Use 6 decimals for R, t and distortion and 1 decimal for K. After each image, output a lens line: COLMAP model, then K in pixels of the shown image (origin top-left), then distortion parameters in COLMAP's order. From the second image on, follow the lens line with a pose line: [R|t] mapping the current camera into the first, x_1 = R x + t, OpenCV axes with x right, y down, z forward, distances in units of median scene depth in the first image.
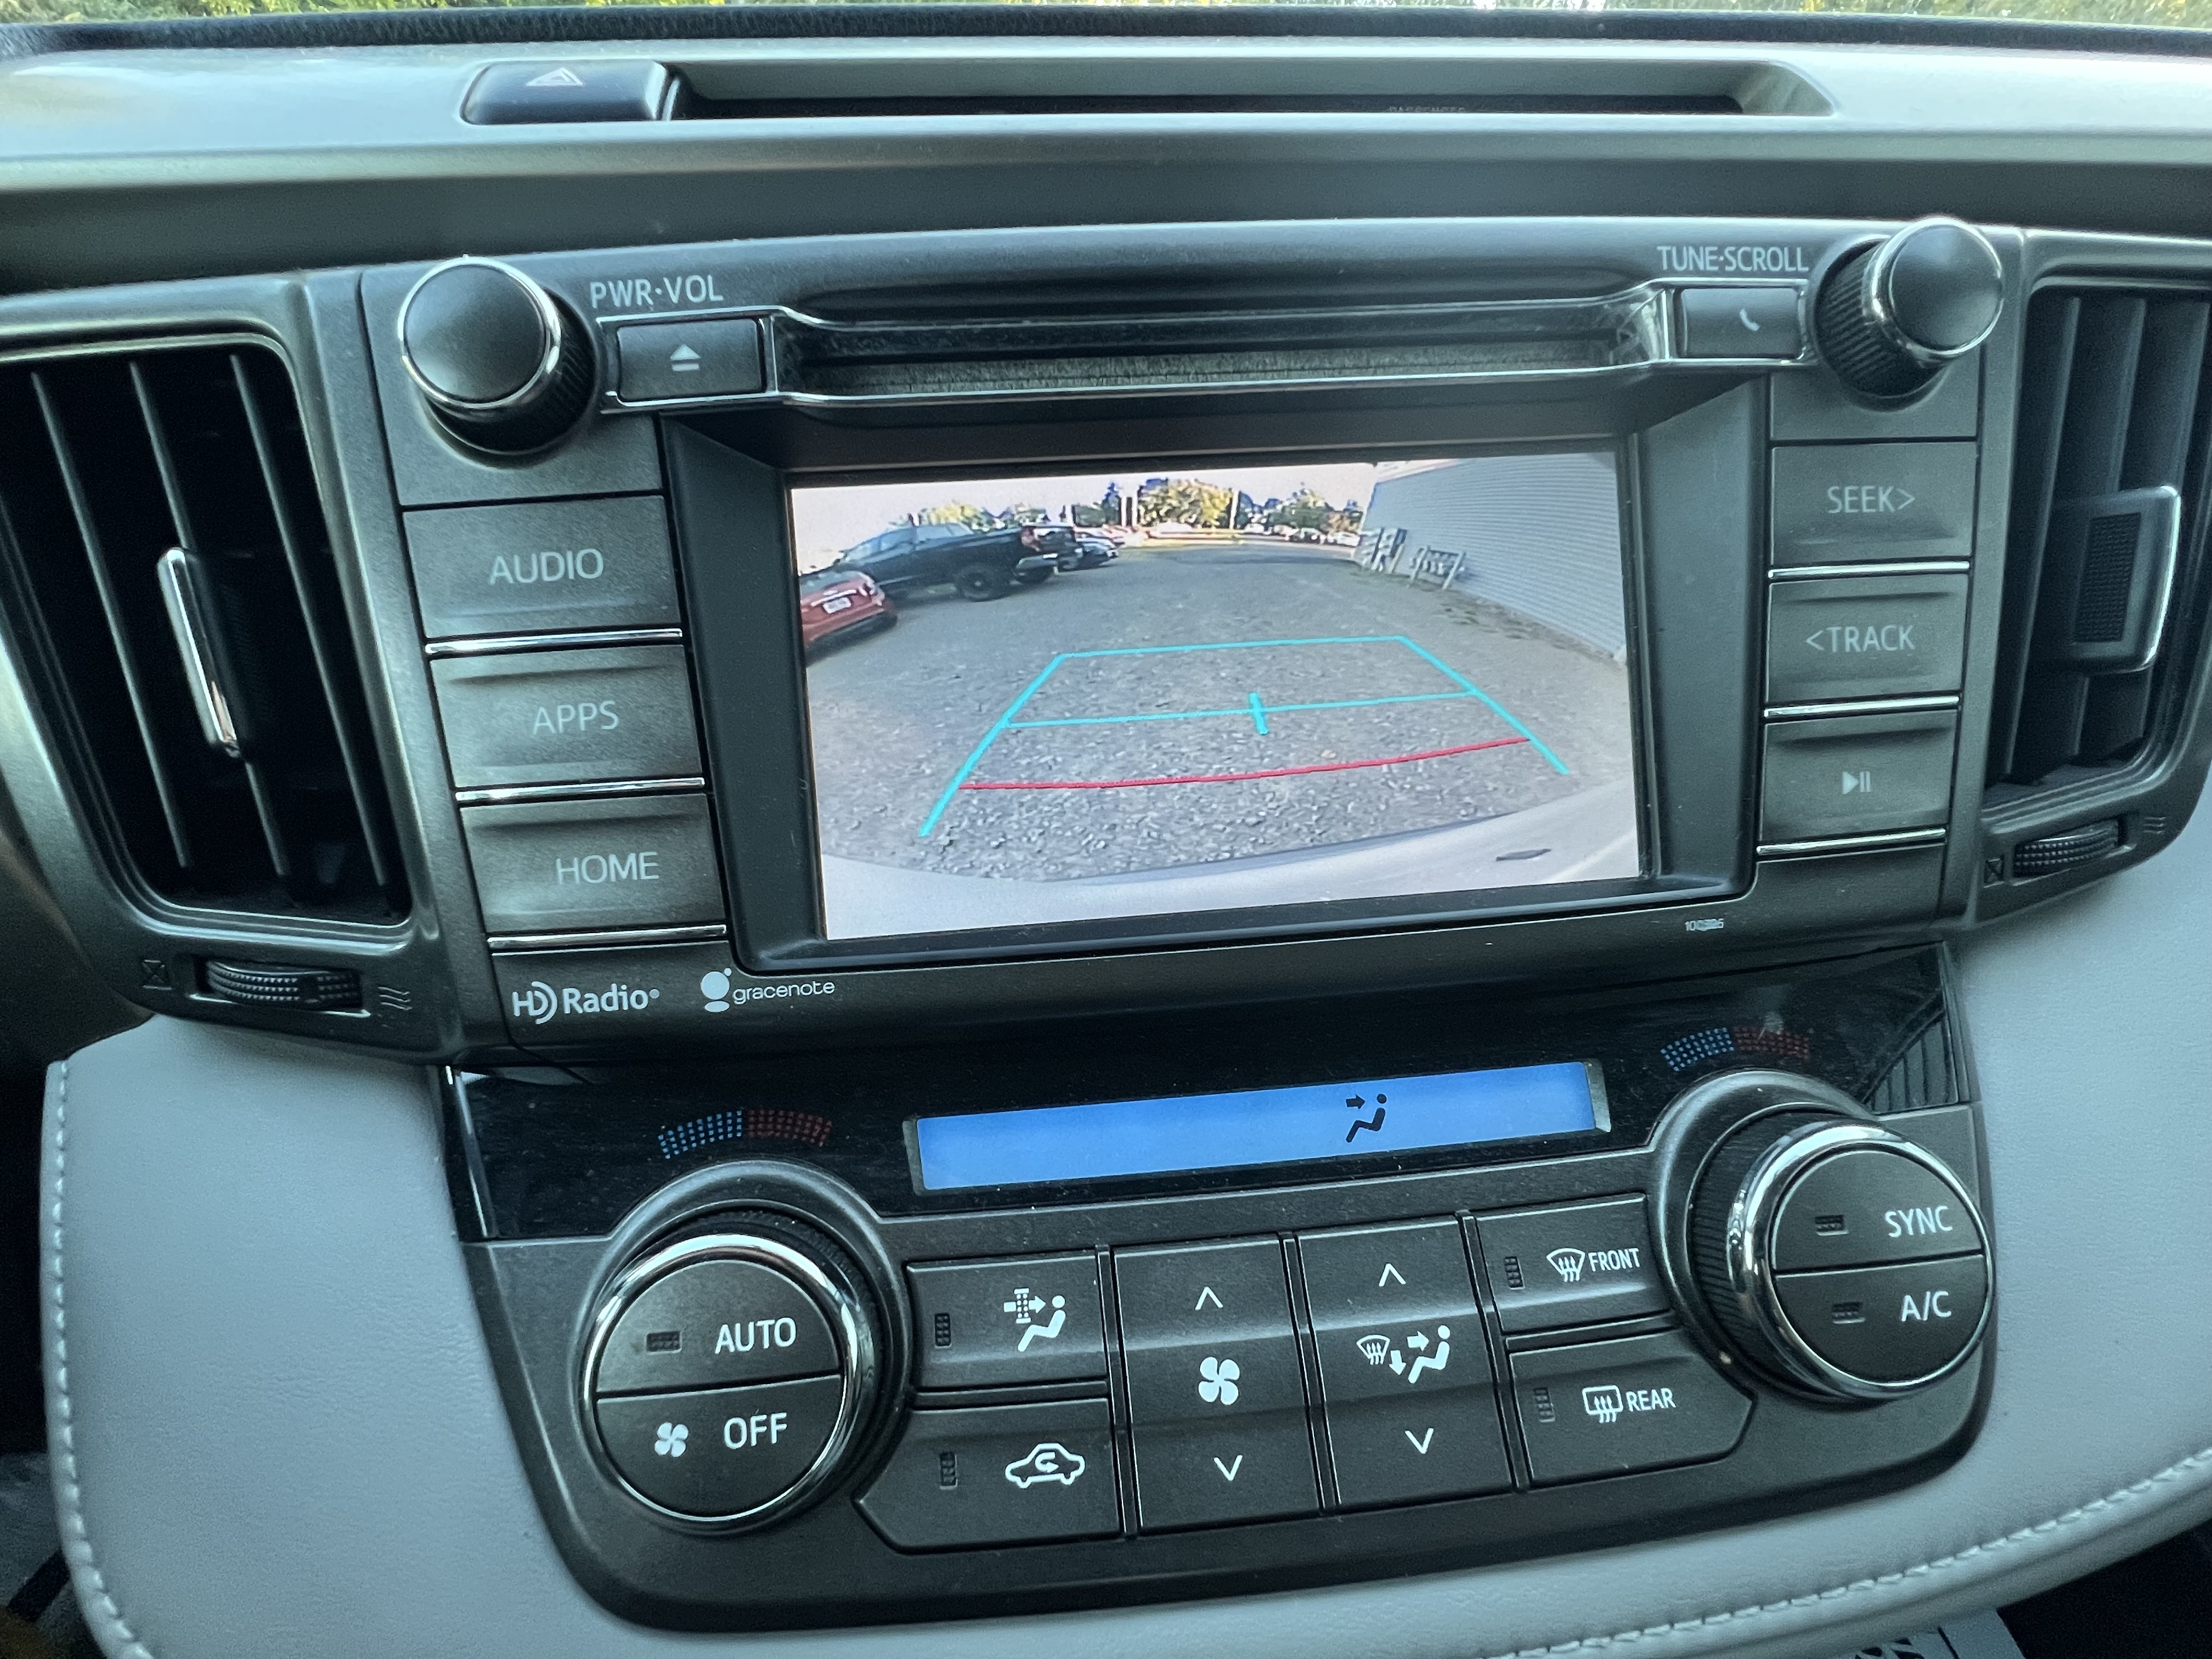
lens RADIAL K [[1049.0, 0, 1100.9], [0, 1049.0, 850.3], [0, 0, 1]] dist [-0.003345, -0.001173]
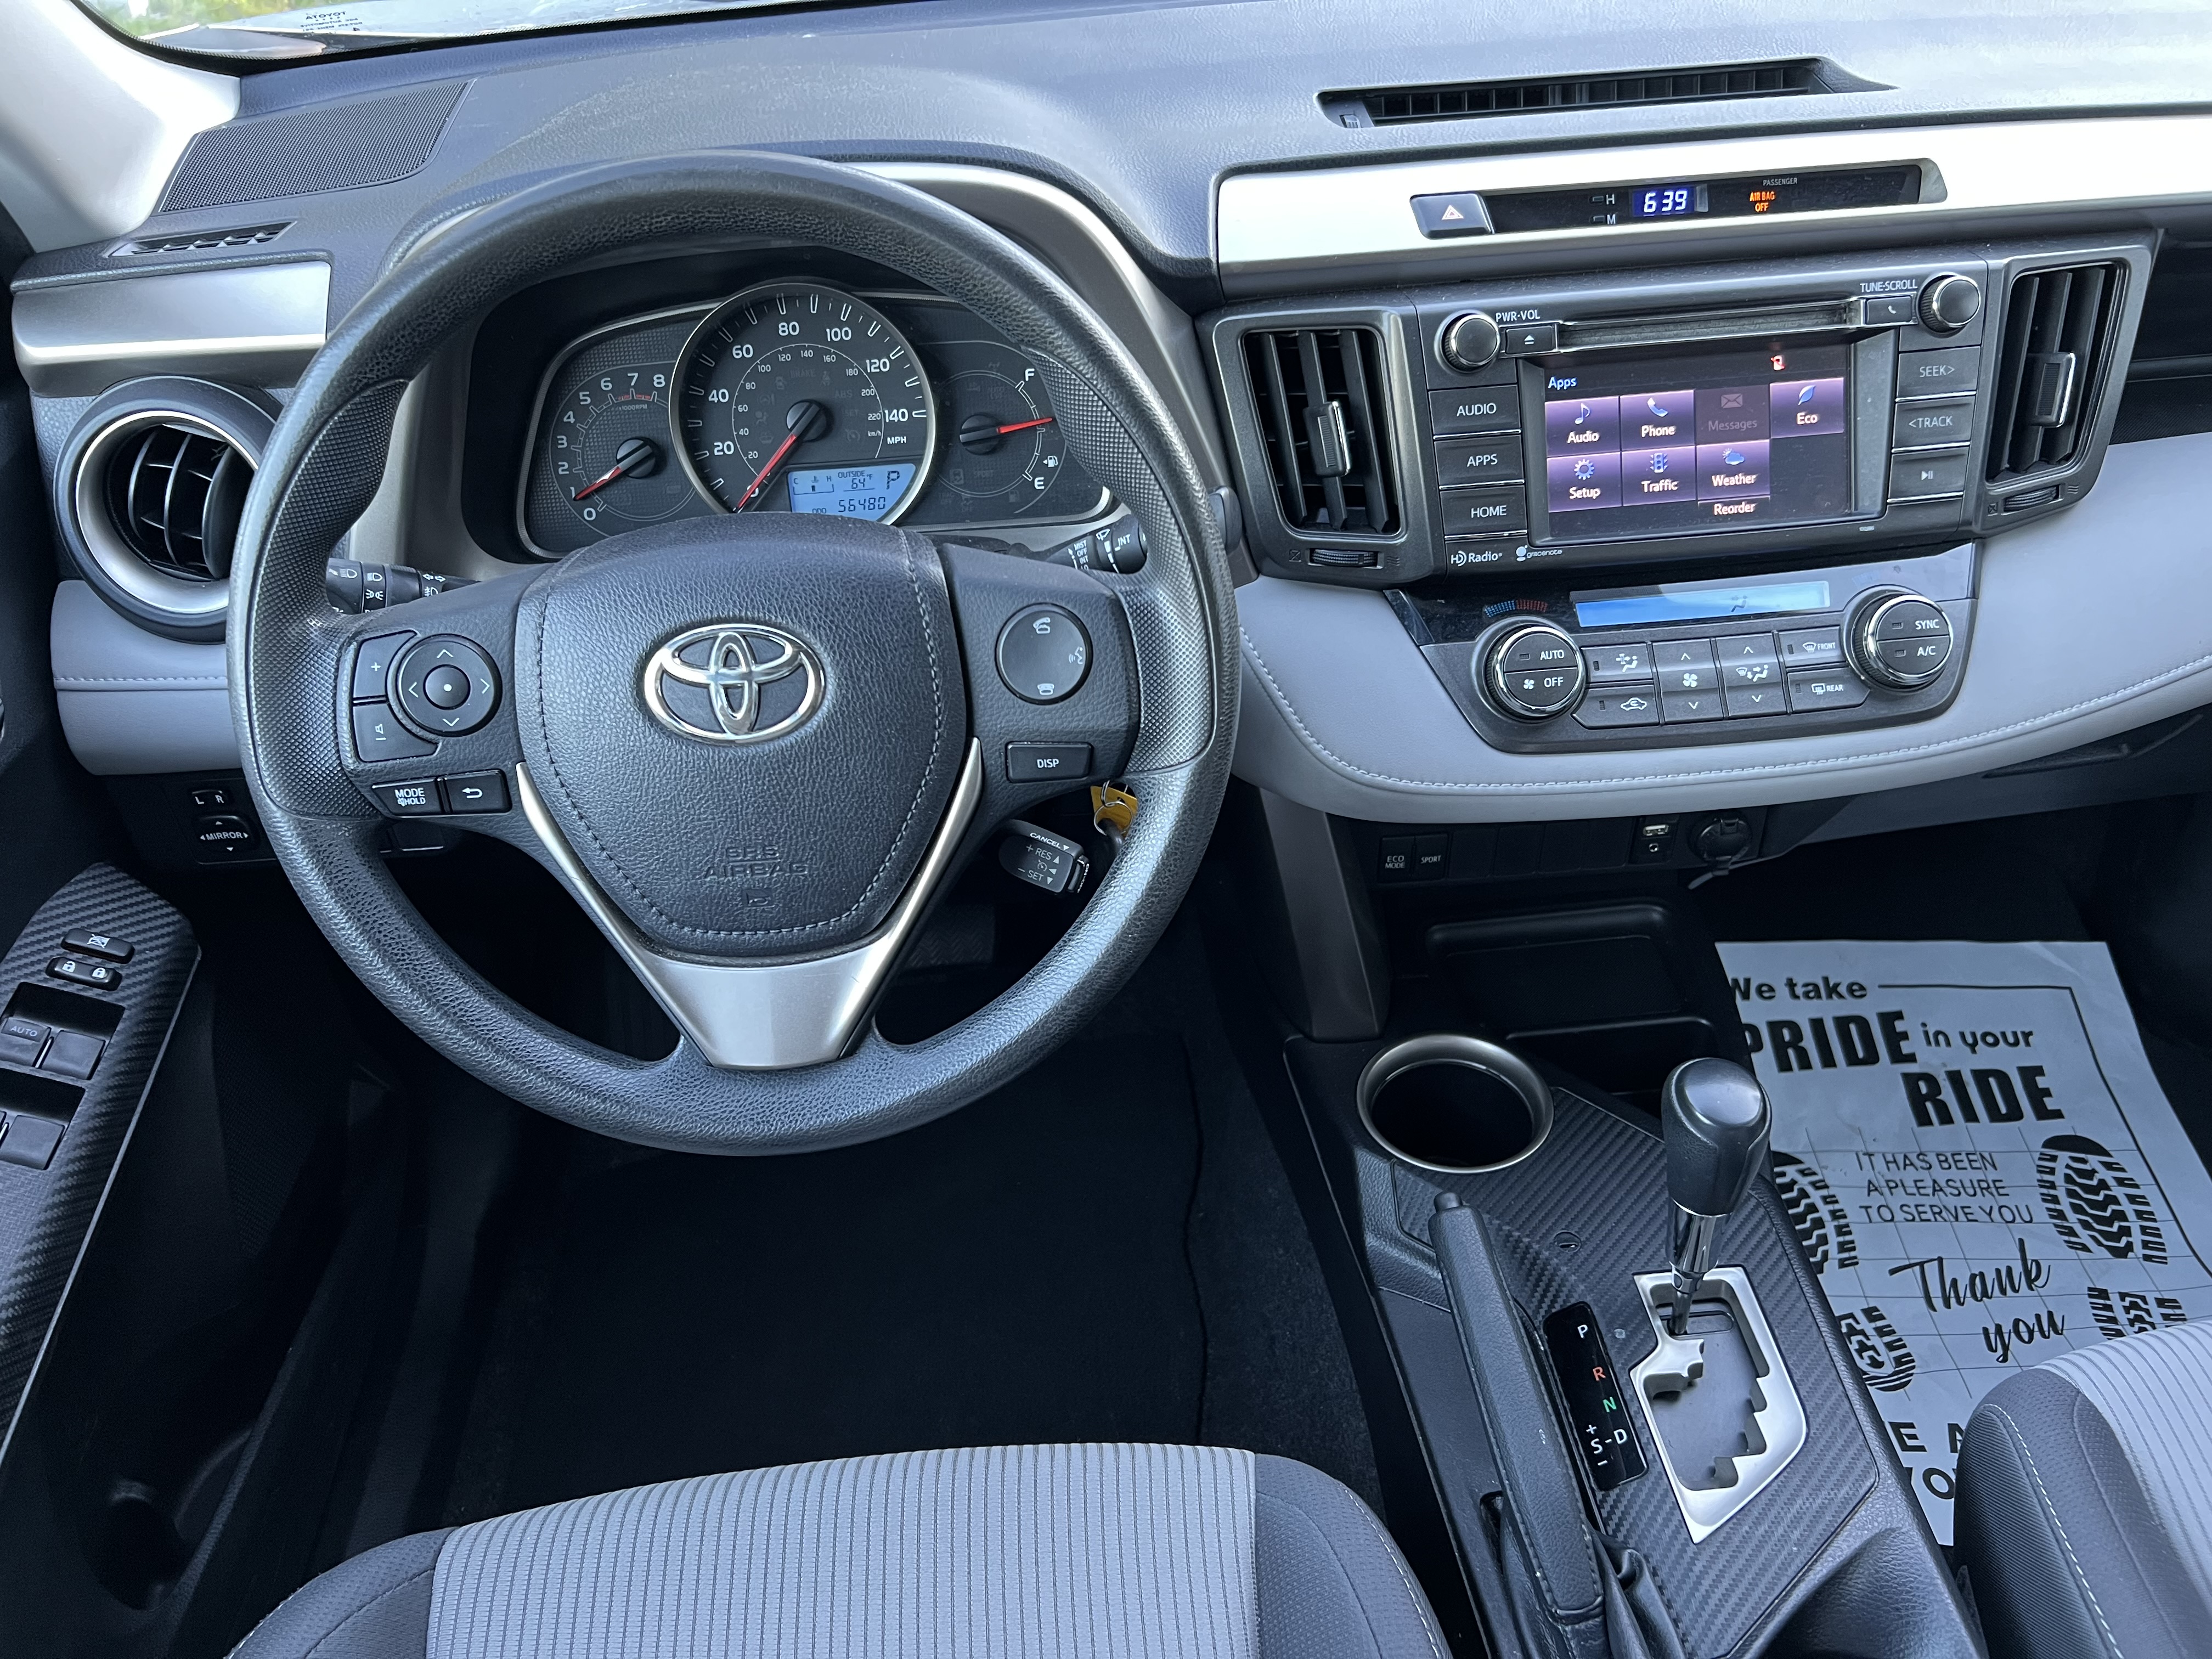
lens RADIAL K [[1655.3, 0, 1101.0], [0, 1655.3, 829.6], [0, 0, 1]] dist [0.011776, -0.015210]
pose [[0.999023, -0.005738, -0.043815, -1.348371], [0.012265, 0.988583, 0.150177, 0.186363], [0.042453, -0.150568, 0.987688, -3.781083]]
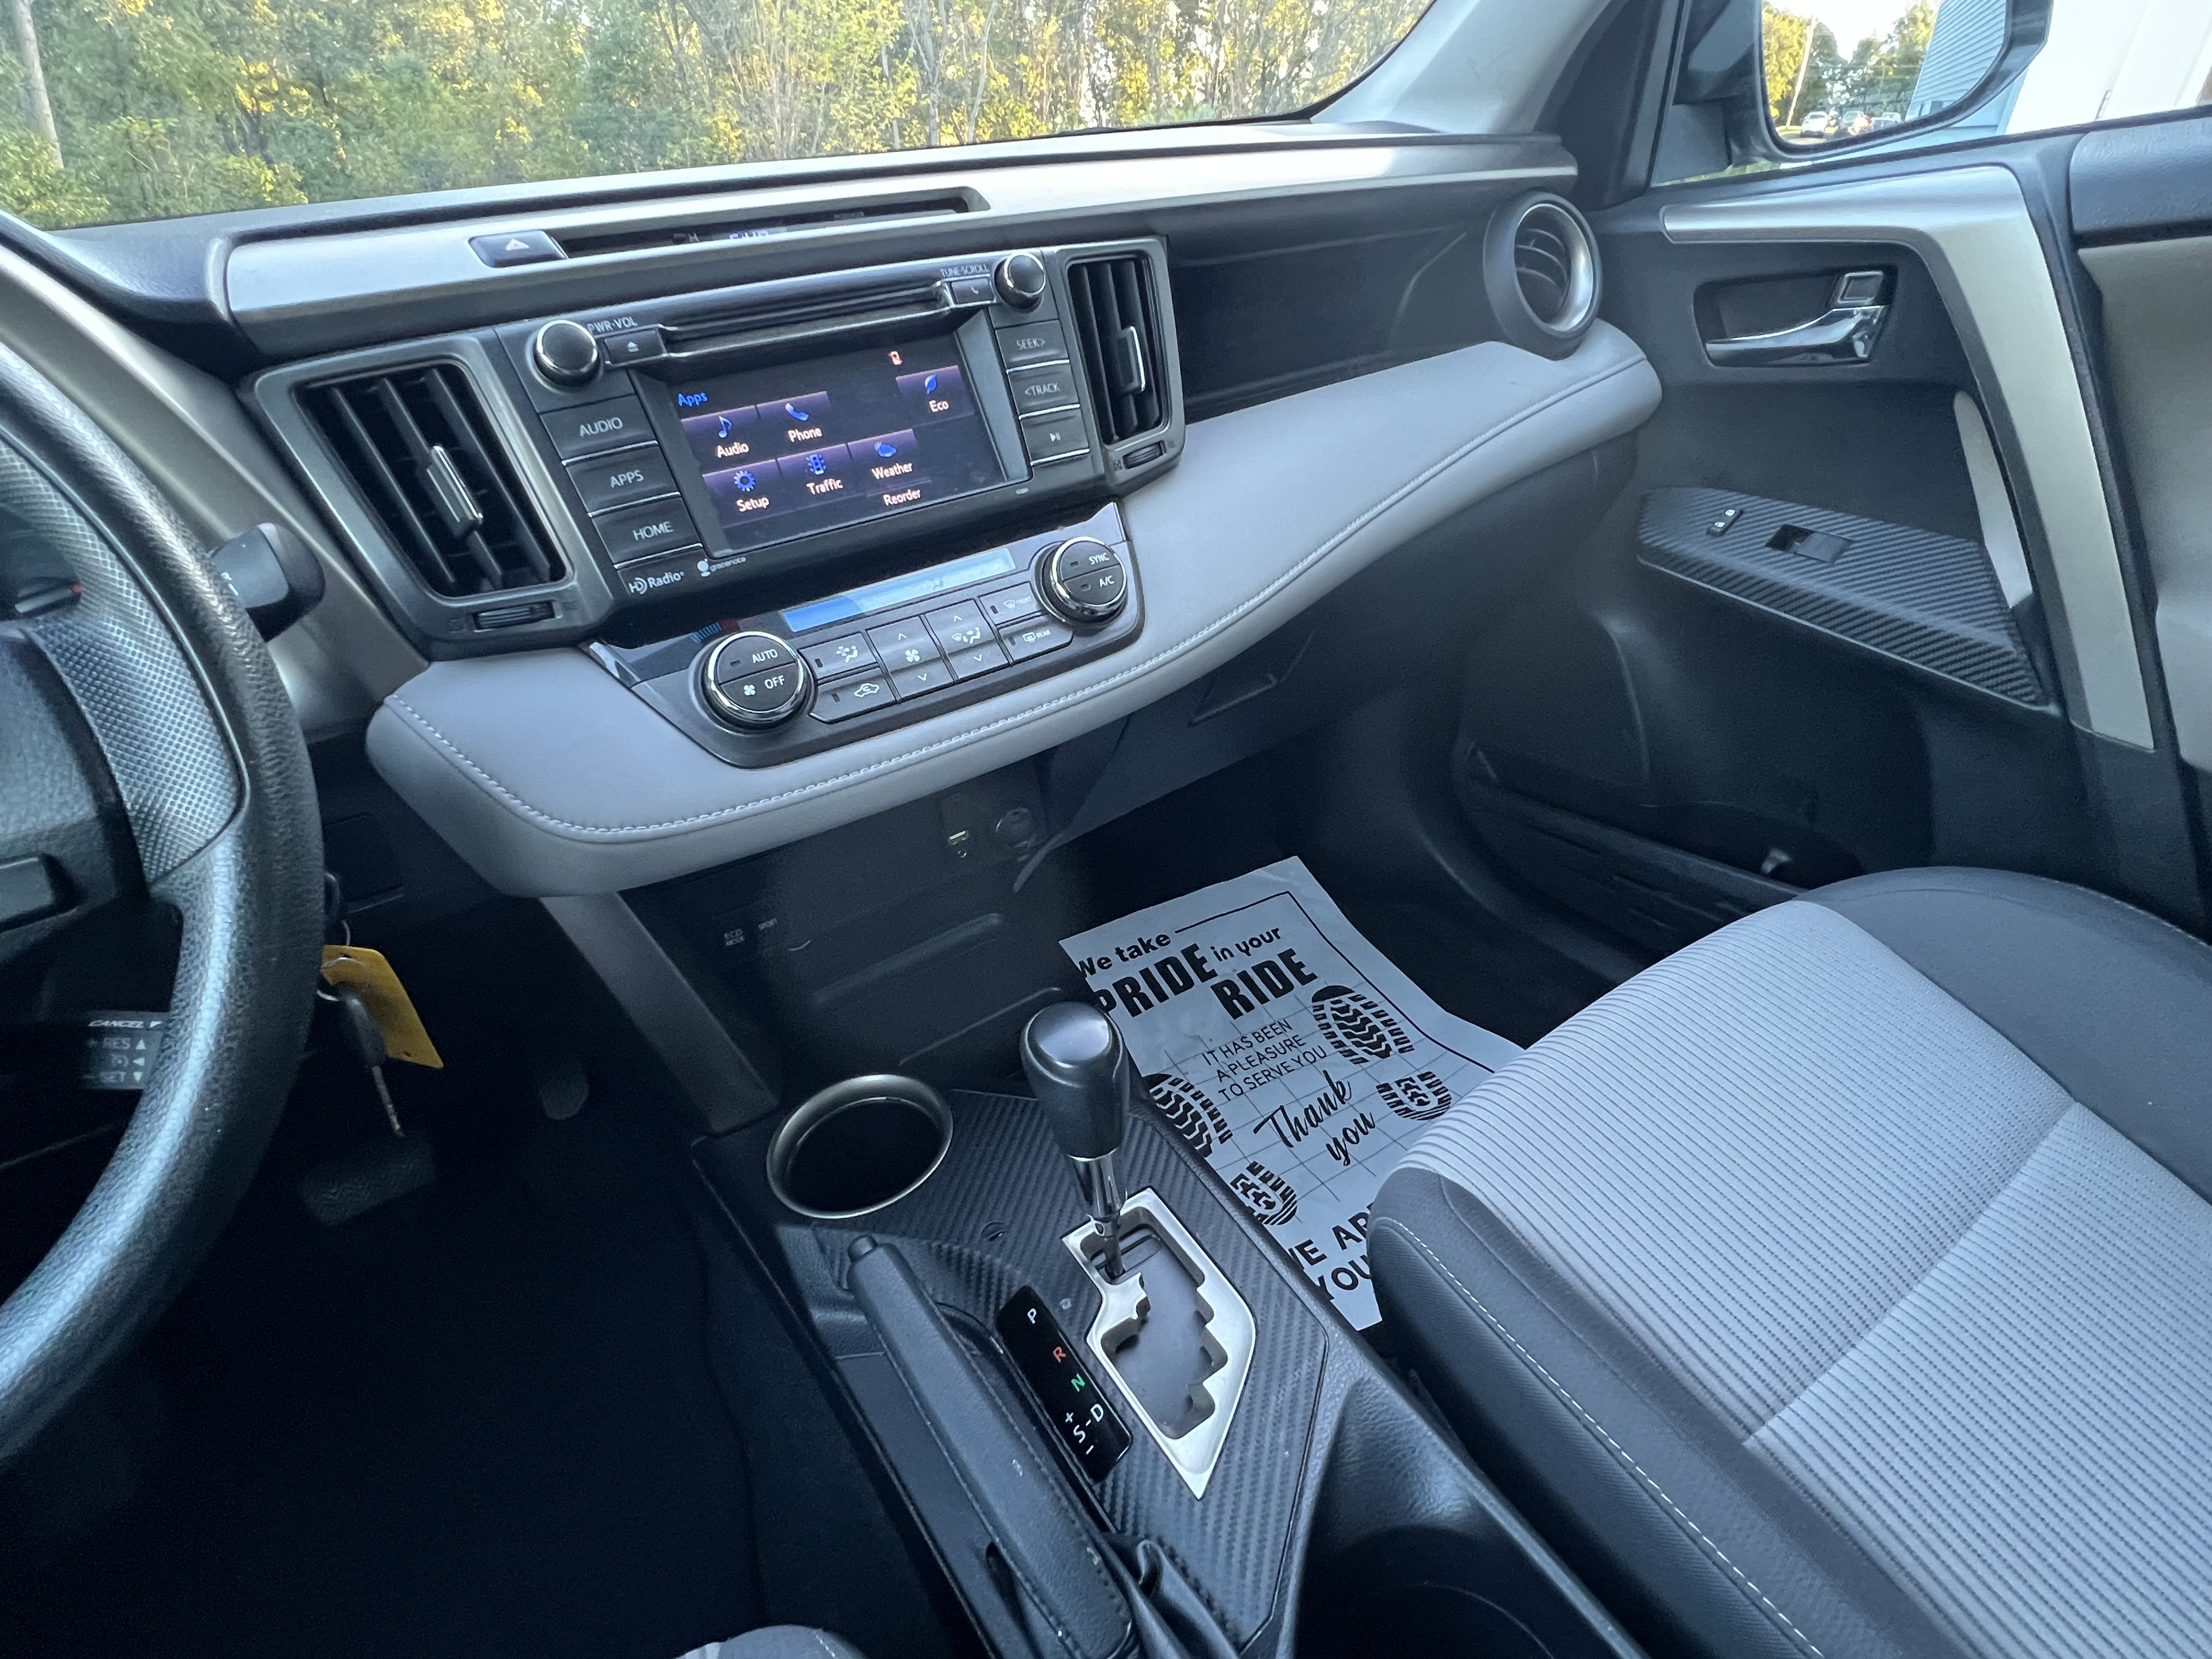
lens RADIAL K [[1049.0, 0, 1087.8], [0, 1049.0, 839.4], [0, 0, 1]] dist [-0.003345, -0.001173]
pose [[0.891826, -0.292603, 0.345006, -0.629900], [0.280254, 0.956032, 0.086375, 0.875874], [-0.355111, 0.019658, 0.934618, -1.991227]]
